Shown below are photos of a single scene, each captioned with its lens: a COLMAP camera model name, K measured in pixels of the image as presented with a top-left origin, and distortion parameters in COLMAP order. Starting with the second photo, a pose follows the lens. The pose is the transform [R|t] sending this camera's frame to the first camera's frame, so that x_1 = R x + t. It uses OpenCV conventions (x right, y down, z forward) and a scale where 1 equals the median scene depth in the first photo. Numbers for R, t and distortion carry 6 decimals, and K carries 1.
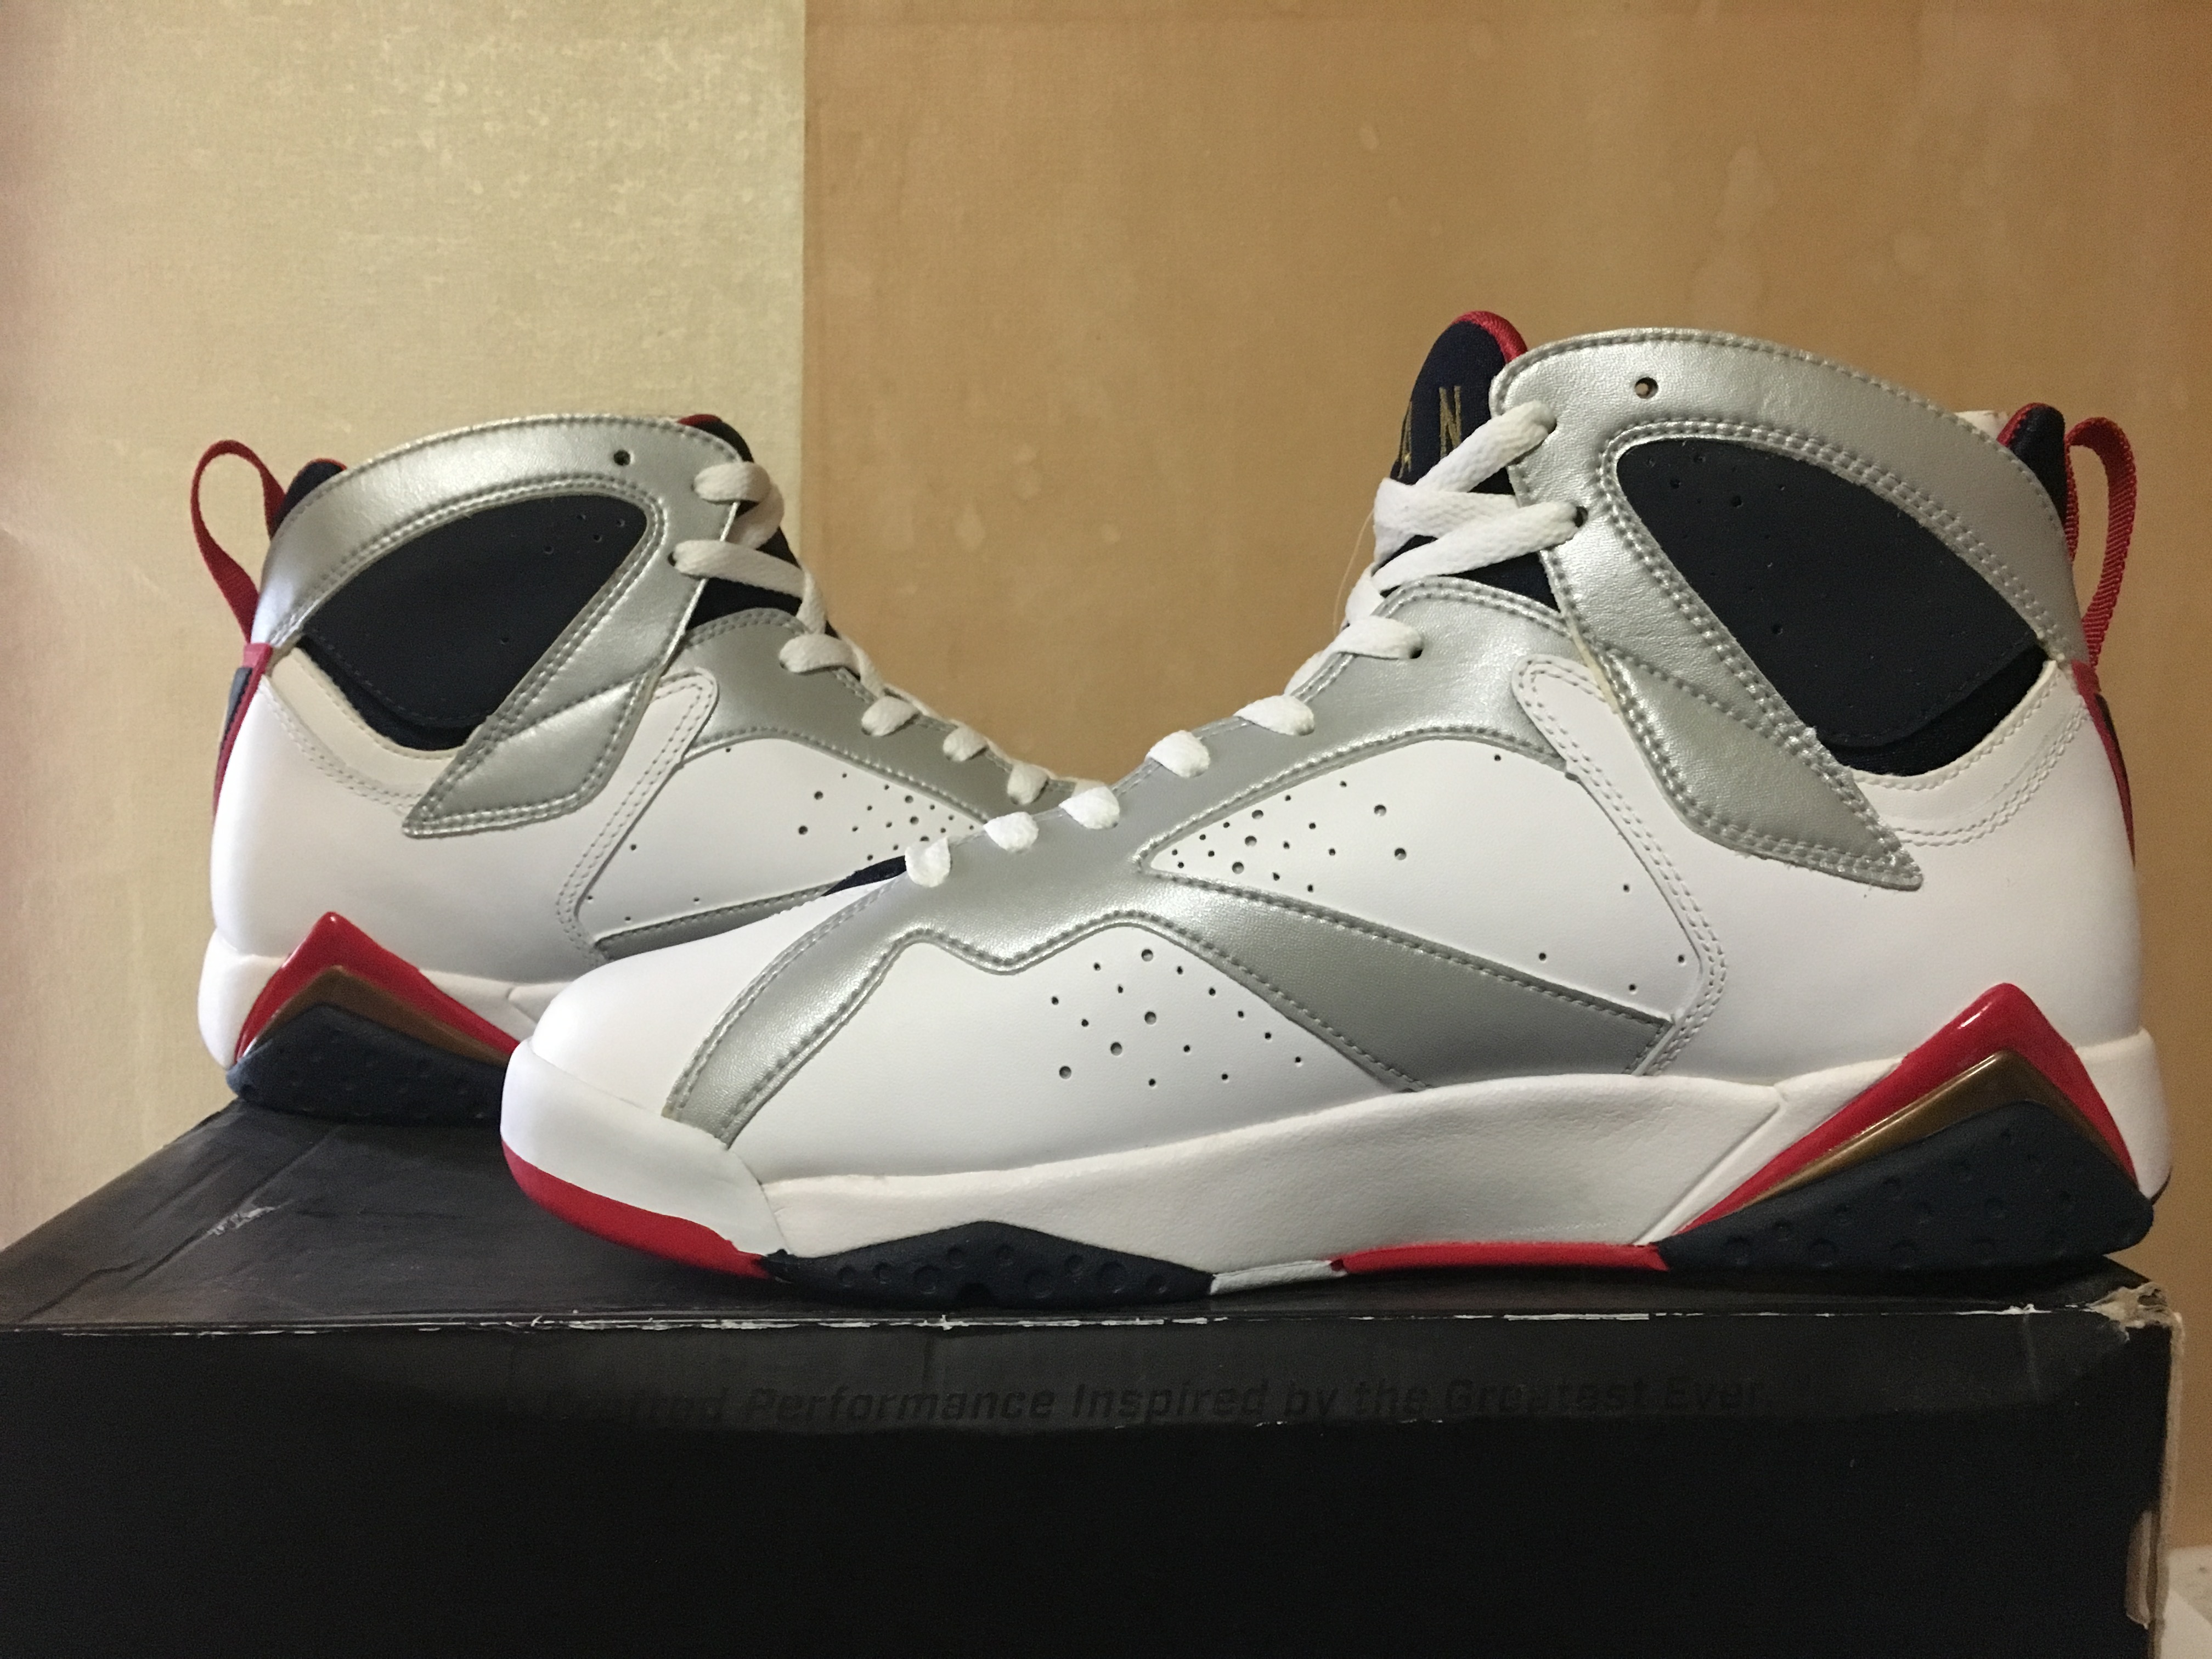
lens RADIAL K [[2042.1, 0, 1121.1], [0, 2042.1, 842.7], [0, 0, 1]] dist [0.105188, -0.196811]
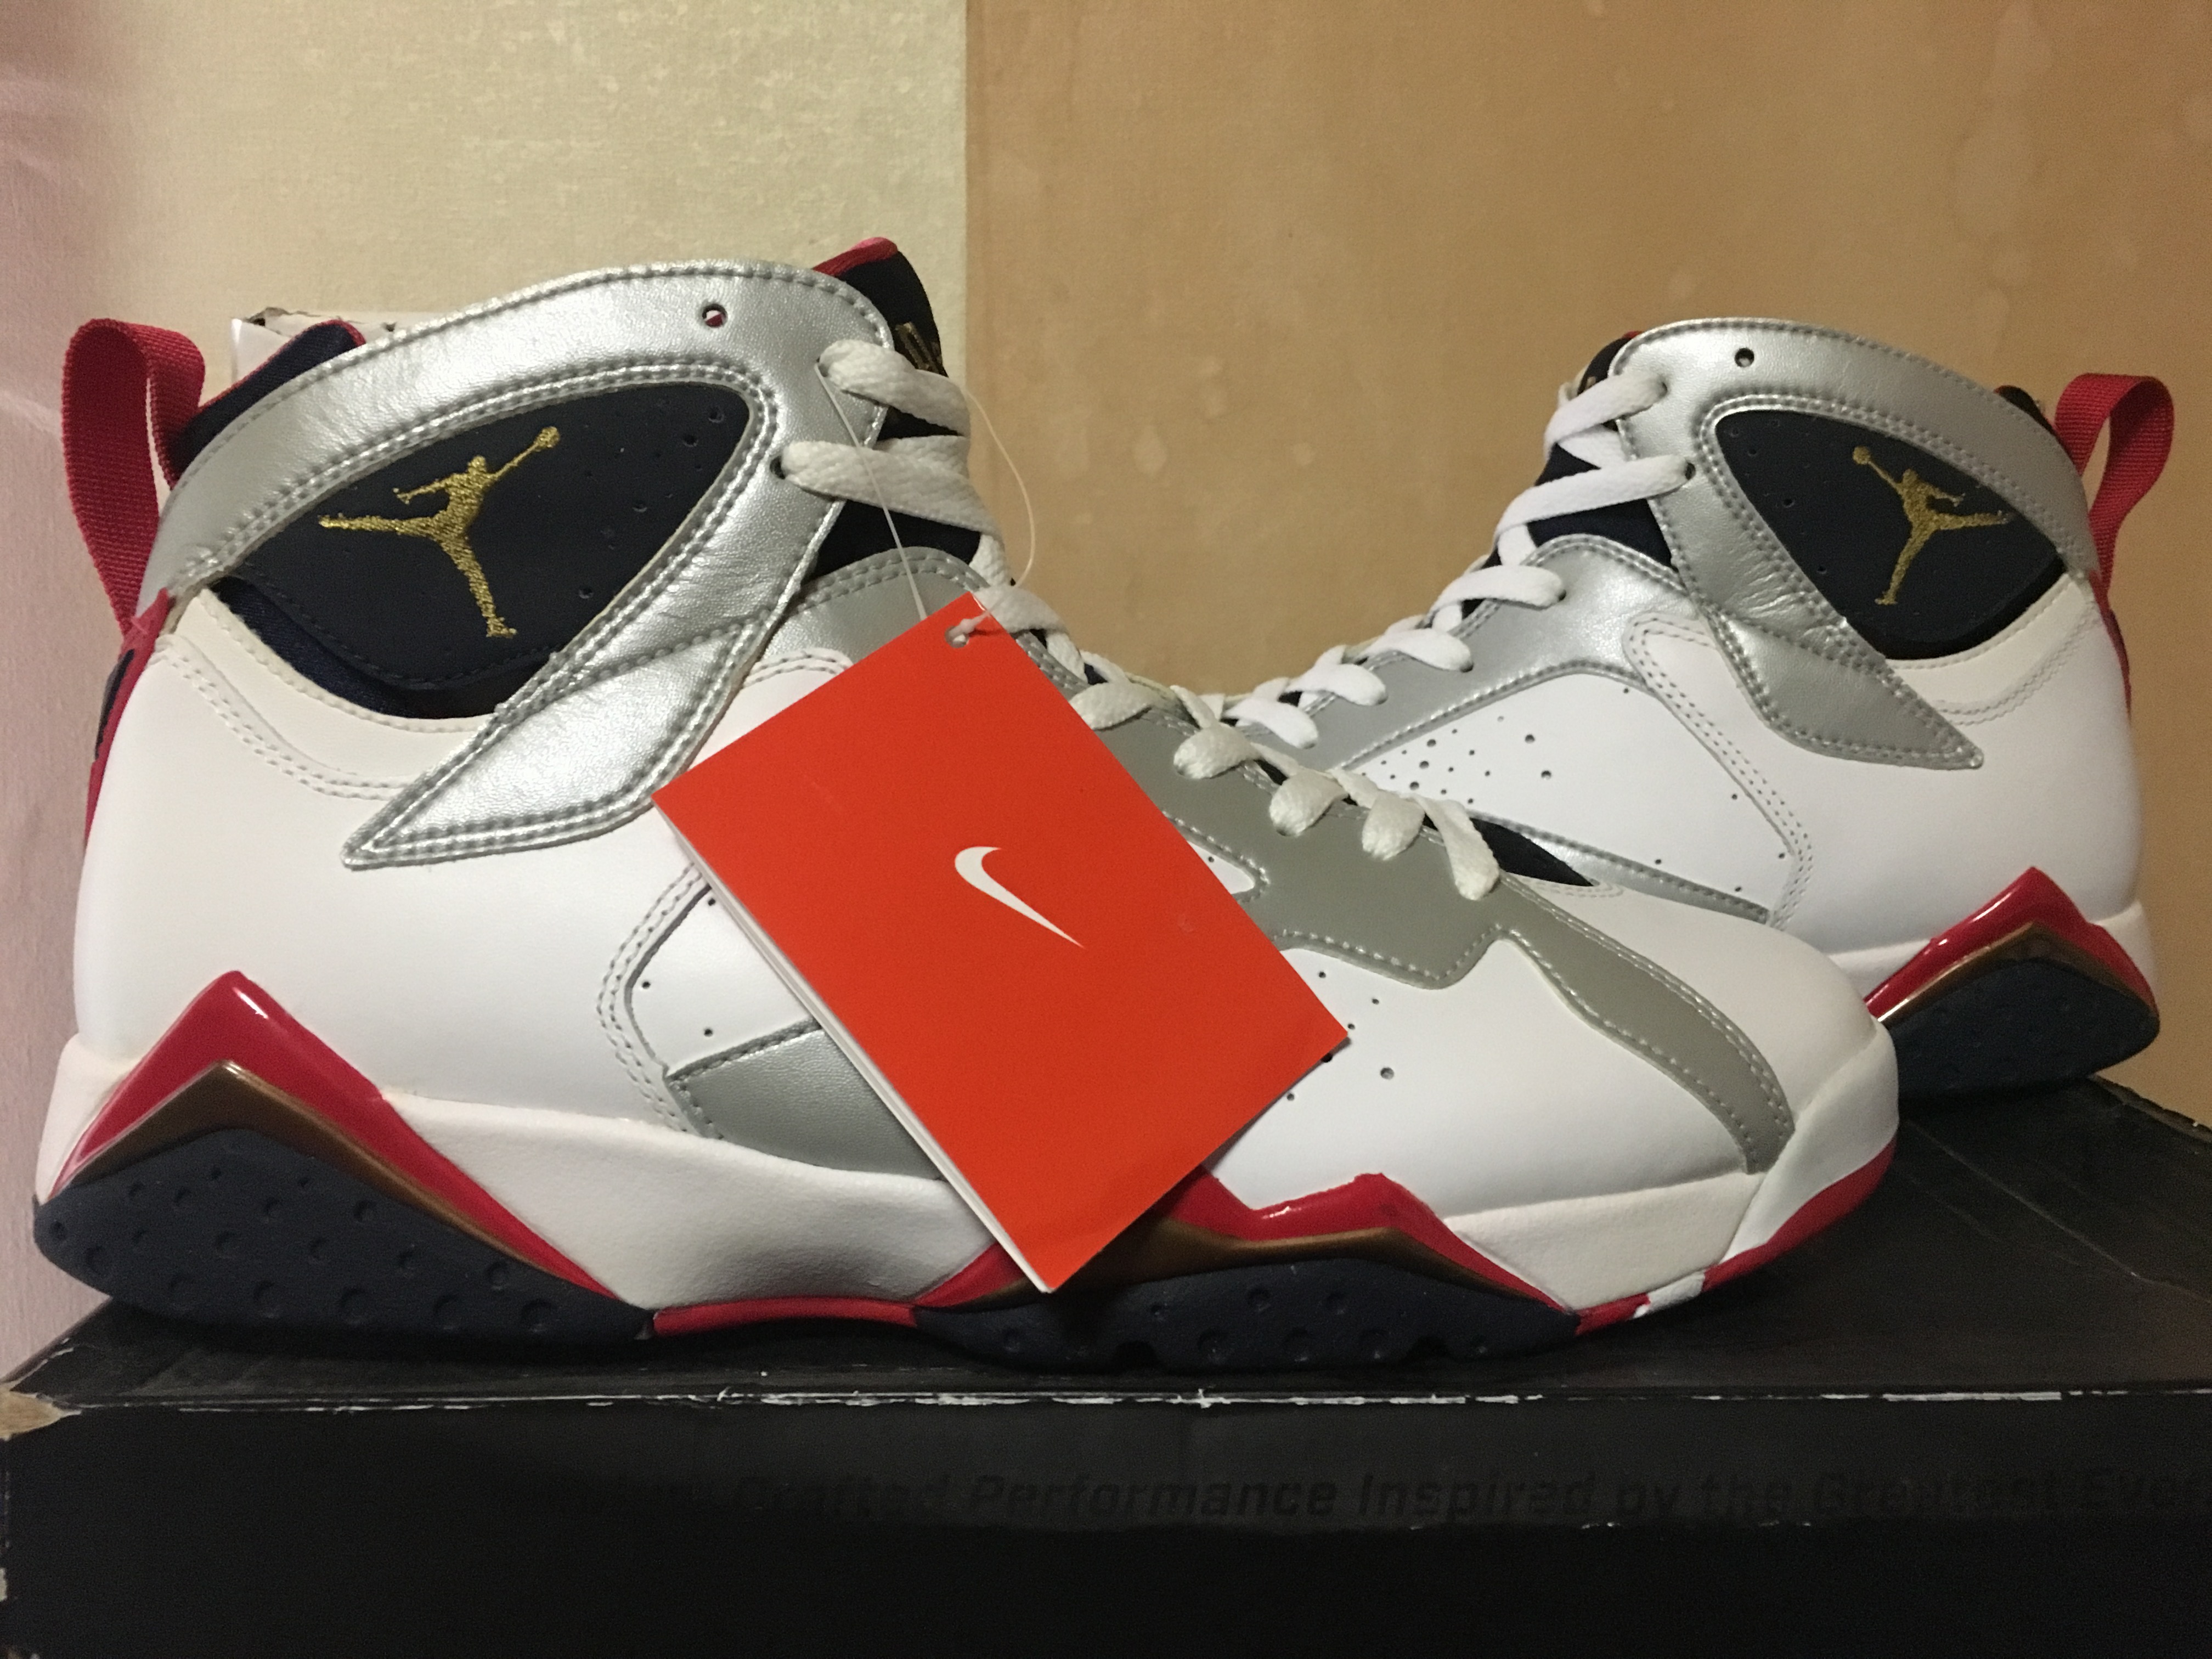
lens RADIAL K [[1930.5, 0, 1103.9], [0, 1930.5, 828.8], [0, 0, 1]] dist [0.089273, -0.151642]
pose [[0.998735, -0.008132, -0.049615, -0.054425], [0.009984, 0.999258, 0.037198, -0.018406], [0.049276, -0.037647, 0.998075, 0.138313]]
